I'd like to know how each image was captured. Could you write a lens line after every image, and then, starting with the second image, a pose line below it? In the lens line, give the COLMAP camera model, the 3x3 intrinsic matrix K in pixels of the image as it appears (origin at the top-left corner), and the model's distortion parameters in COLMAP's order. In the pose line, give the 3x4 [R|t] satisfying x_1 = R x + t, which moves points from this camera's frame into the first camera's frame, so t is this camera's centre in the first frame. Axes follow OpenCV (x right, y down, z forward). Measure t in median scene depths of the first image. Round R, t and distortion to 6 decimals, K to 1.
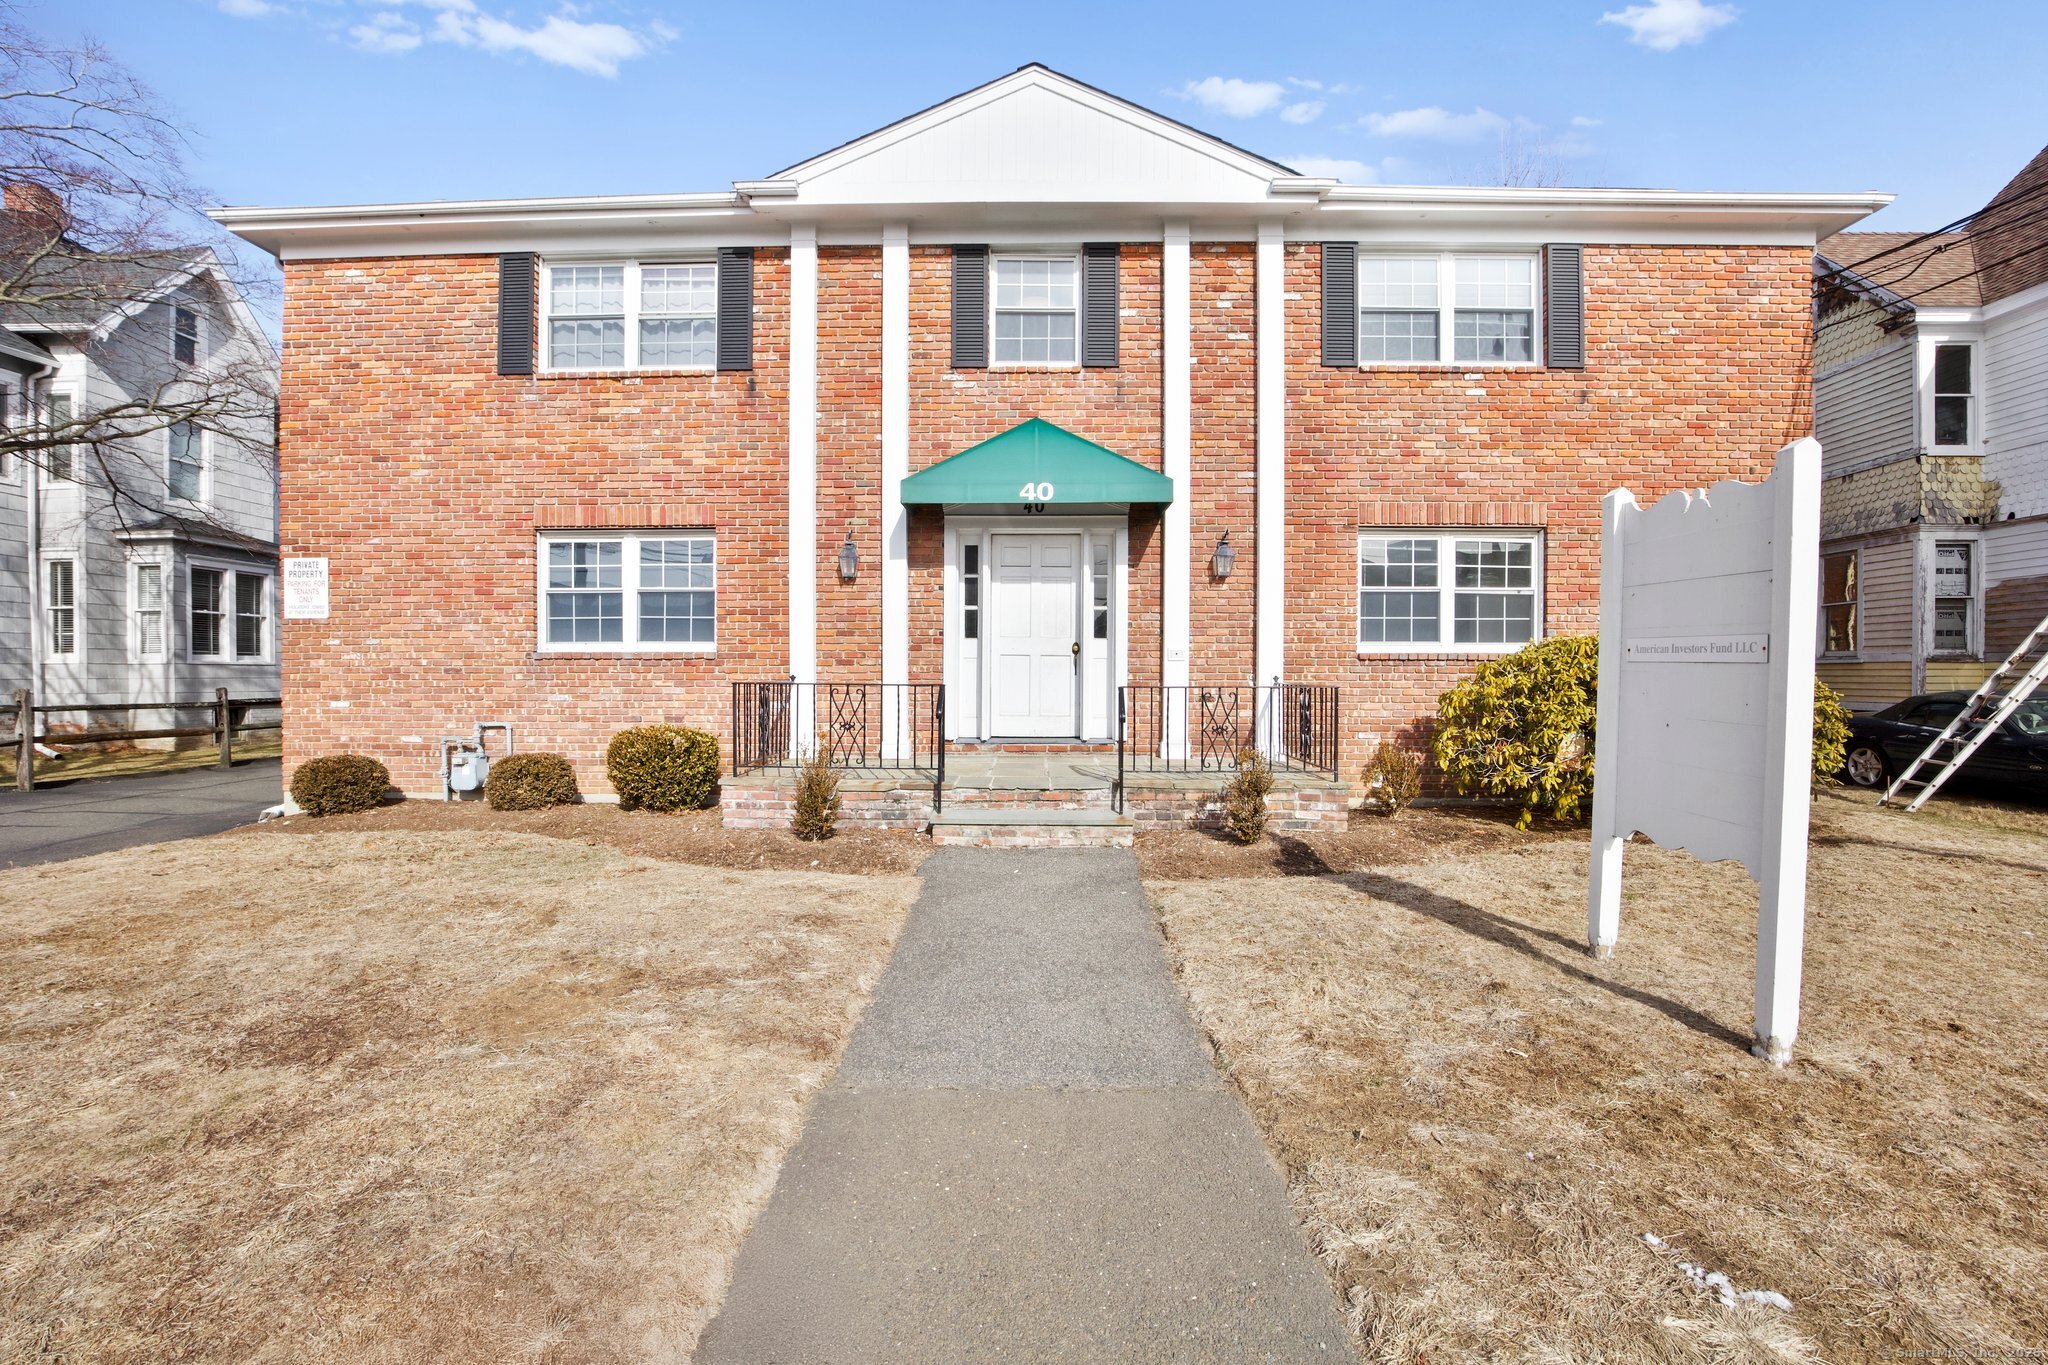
lens RADIAL K [[952.6, 0, 1023.5], [0, 952.6, 684.7], [0, 0, 1]] dist [-0.032396, 0.006666]
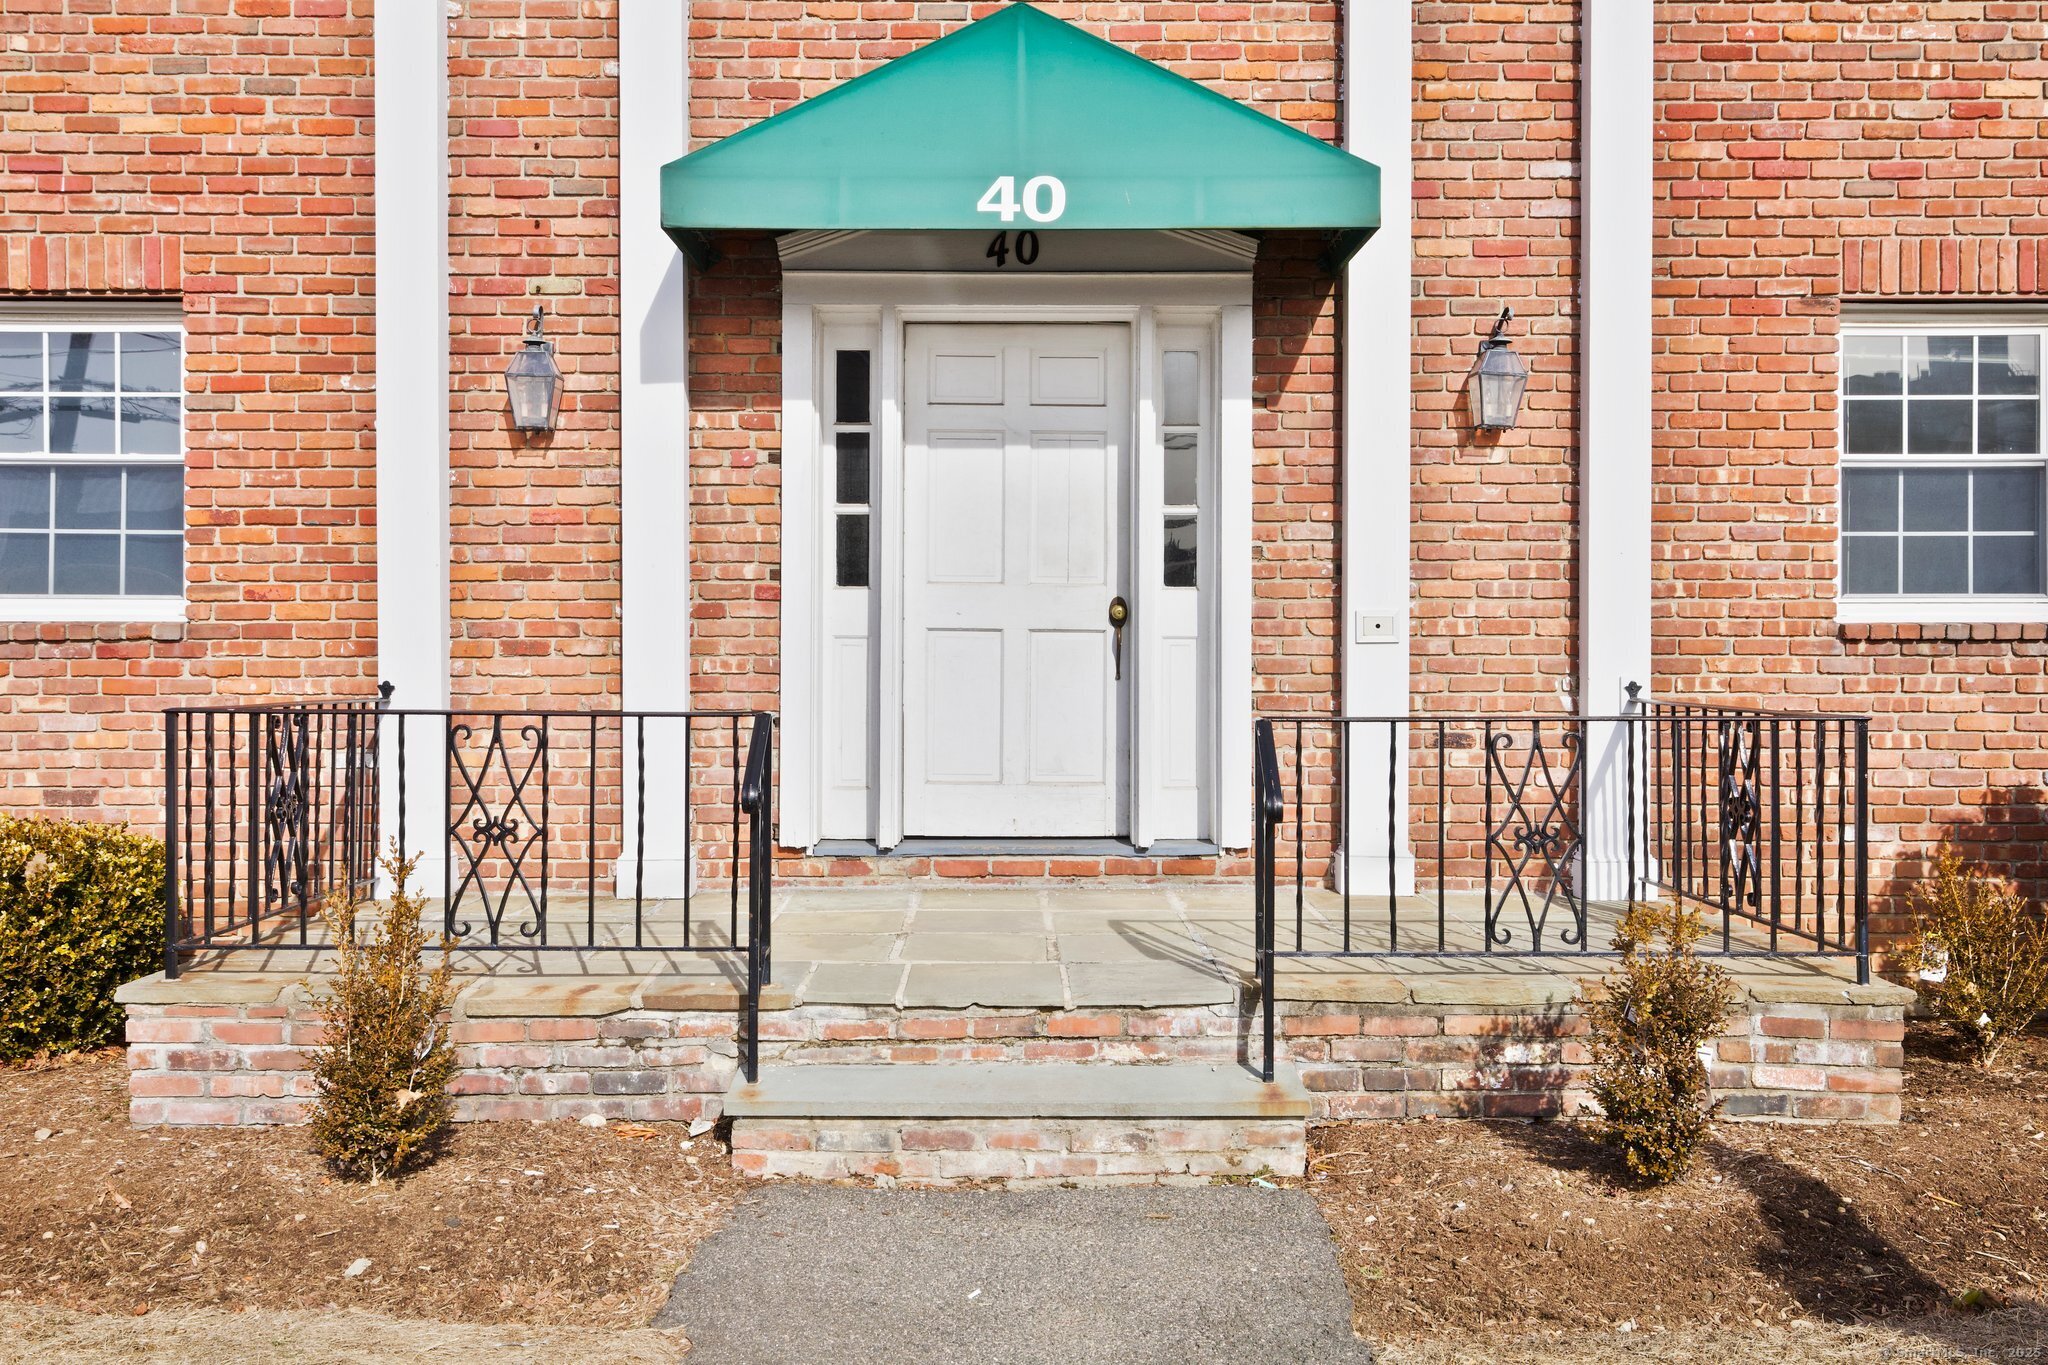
lens RADIAL K [[1826.6, 0, 1028.9], [0, 1826.6, 678.8], [0, 0, 1]] dist [0.010334, 0.005072]
pose [[0.999528, -0.001777, 0.030682, -0.005467], [0.001870, 0.999994, -0.002980, -0.008702], [-0.030677, 0.003036, 0.999525, 0.253031]]
